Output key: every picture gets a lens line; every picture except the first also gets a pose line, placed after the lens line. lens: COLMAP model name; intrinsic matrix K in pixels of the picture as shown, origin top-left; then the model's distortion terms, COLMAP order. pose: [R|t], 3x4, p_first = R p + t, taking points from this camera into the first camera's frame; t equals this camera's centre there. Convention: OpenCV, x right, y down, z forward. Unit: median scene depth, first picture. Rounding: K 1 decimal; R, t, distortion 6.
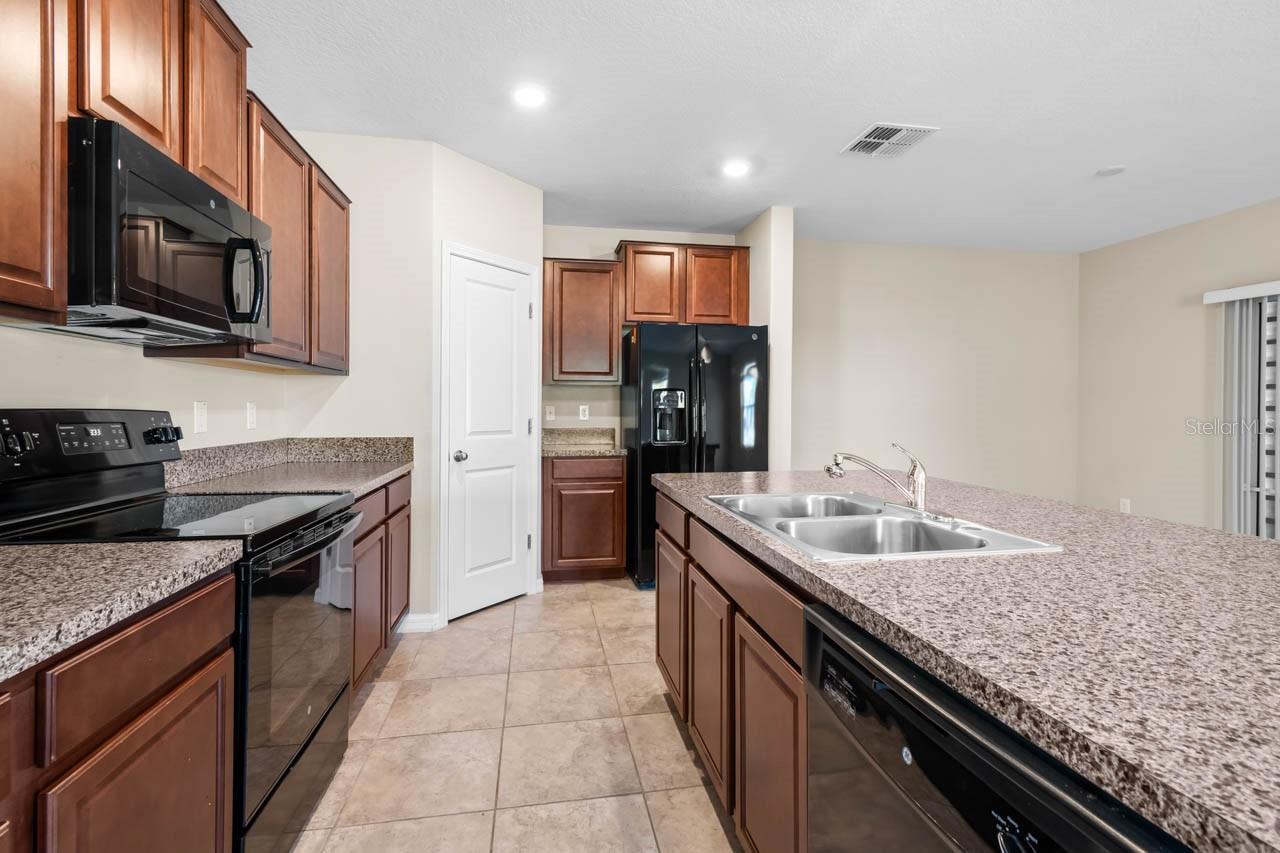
lens RADIAL K [[578.9, 0, 641.8], [0, 578.9, 406.9], [0, 0, 1]] dist [0.000996, 0.000311]
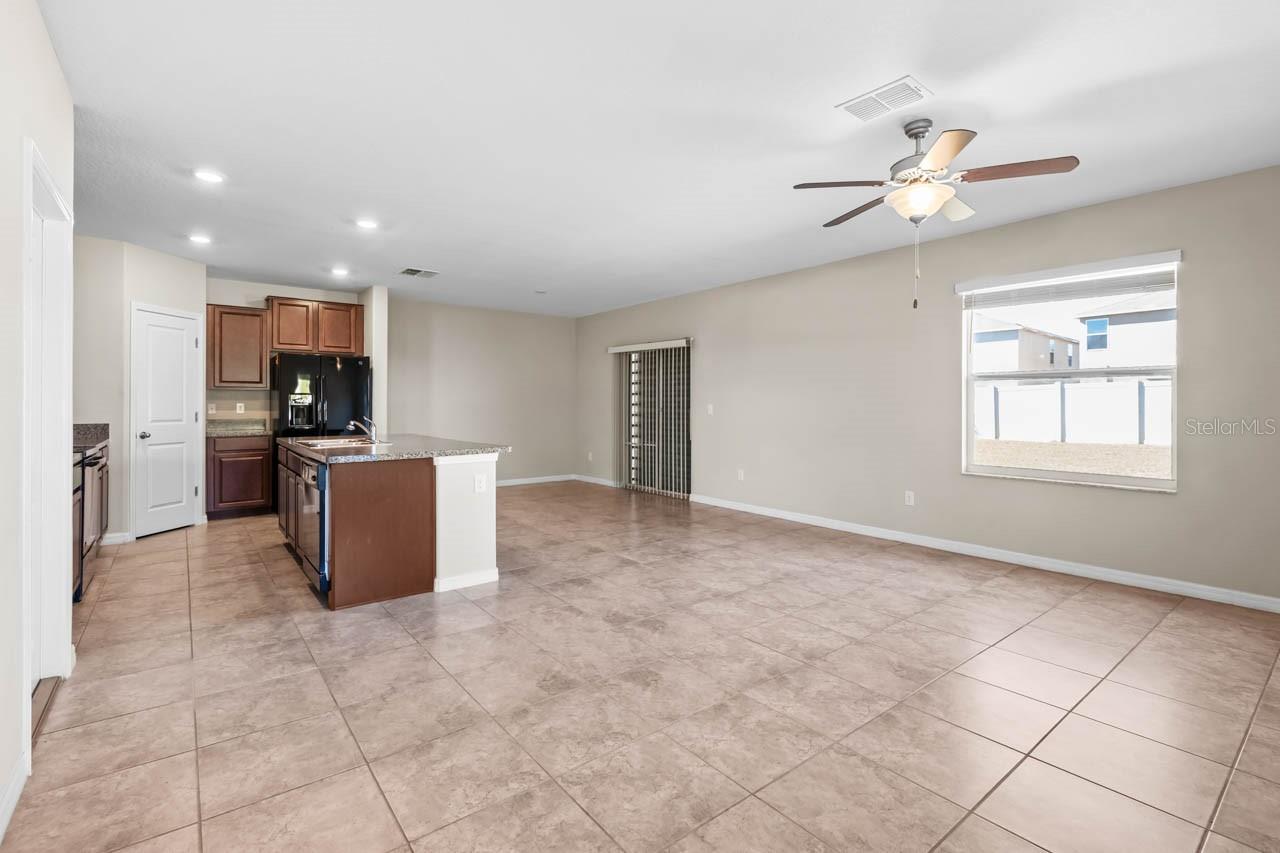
lens RADIAL K [[578.9, 0, 641.8], [0, 578.9, 406.9], [0, 0, 1]] dist [0.000996, 0.000311]
pose [[0.881237, -0.003644, 0.472661, 0.119113], [0.001307, 0.999985, 0.005274, -0.000133], [-0.472673, -0.004030, 0.881229, -0.892098]]
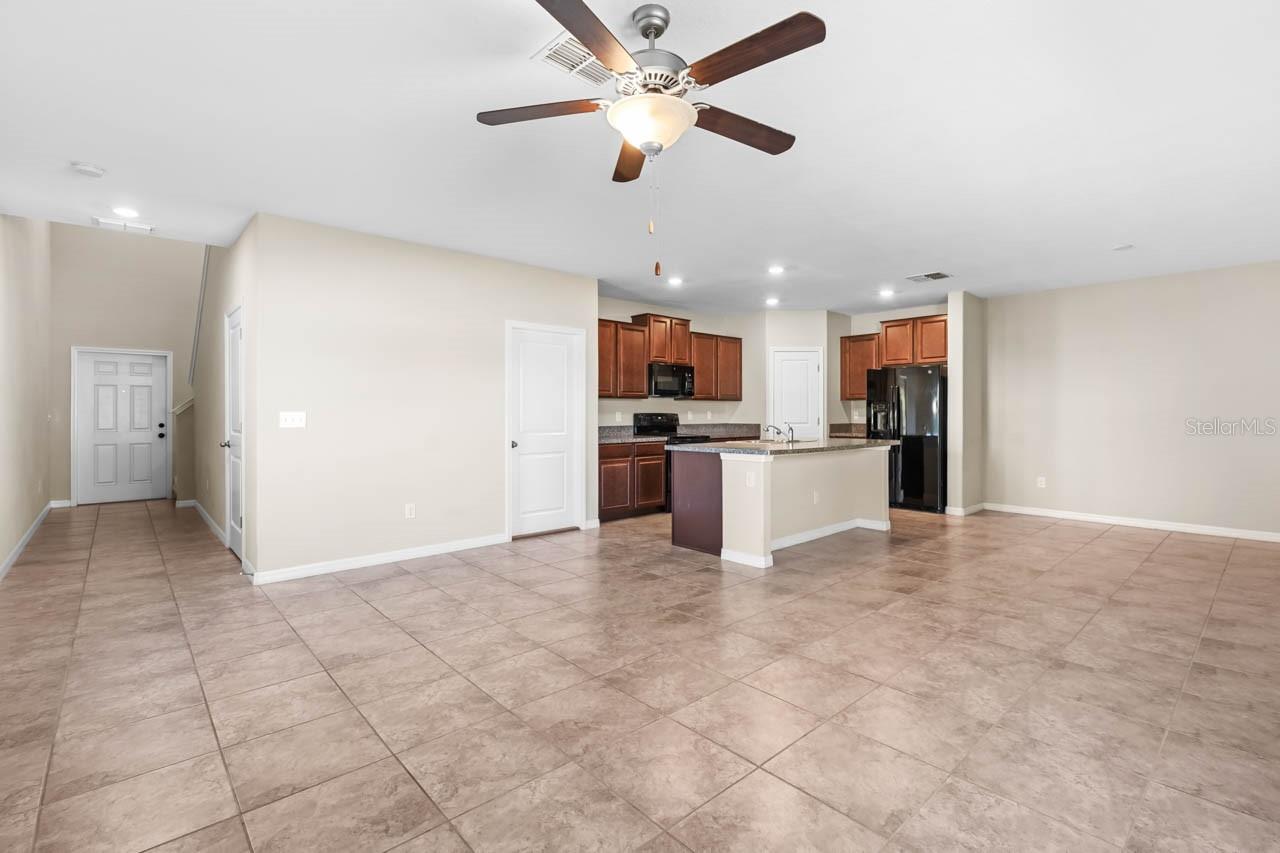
lens RADIAL K [[584.1, 0, 635.3], [0, 584.1, 411.8], [0, 0, 1]] dist [0.015808, -0.008729]
pose [[0.520920, -0.003849, -0.853597, 1.253919], [0.003155, 0.999992, -0.002584, 0.002466], [0.853600, -0.001347, 0.520928, -0.689373]]
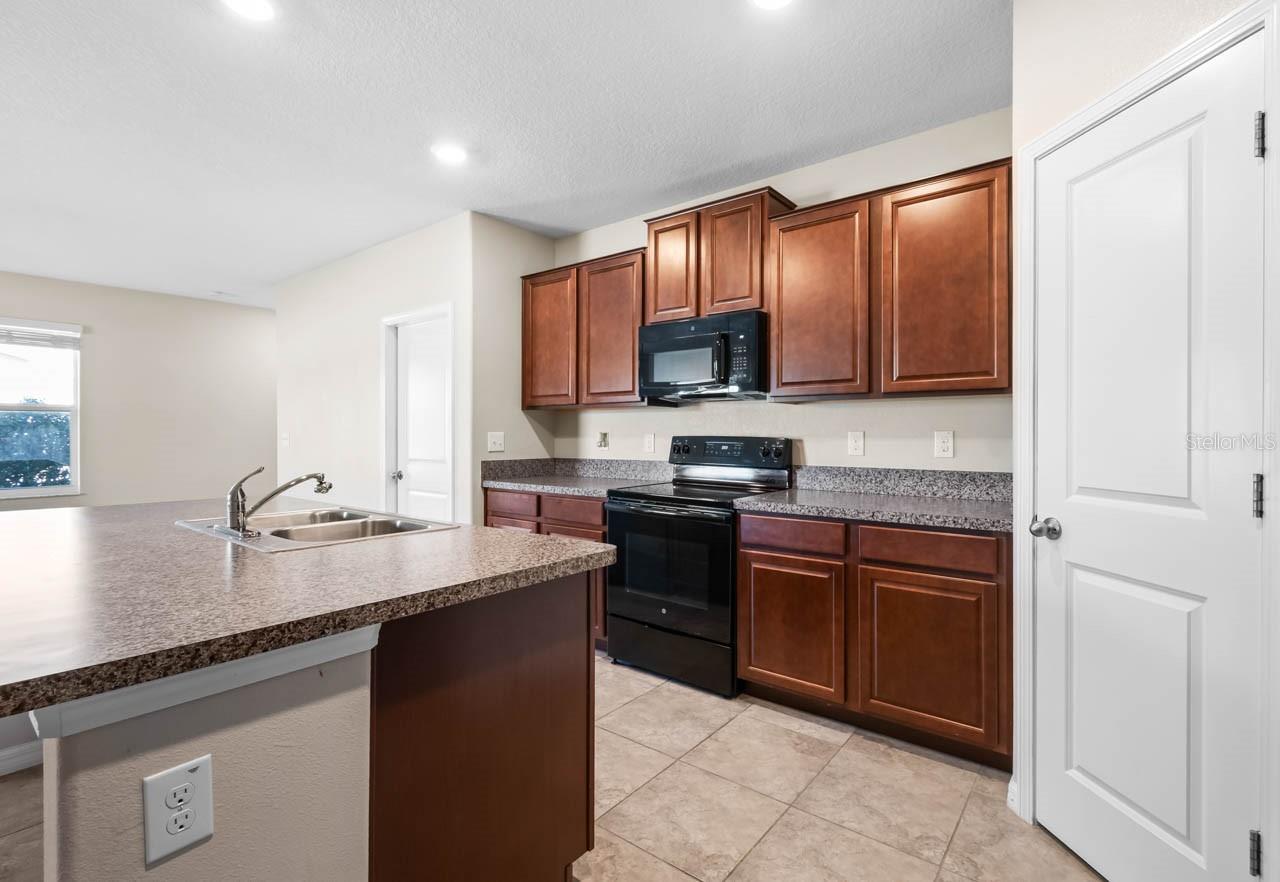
lens RADIAL K [[597.0, 0, 659.9], [0, 597.0, 437.8], [0, 0, 1]] dist [0.004676, -0.000278]
pose [[-0.742301, 0.001008, -0.670065, 0.262915], [-0.002025, 0.999991, 0.003748, 0.000818], [0.670063, 0.004139, -0.742293, 0.977387]]
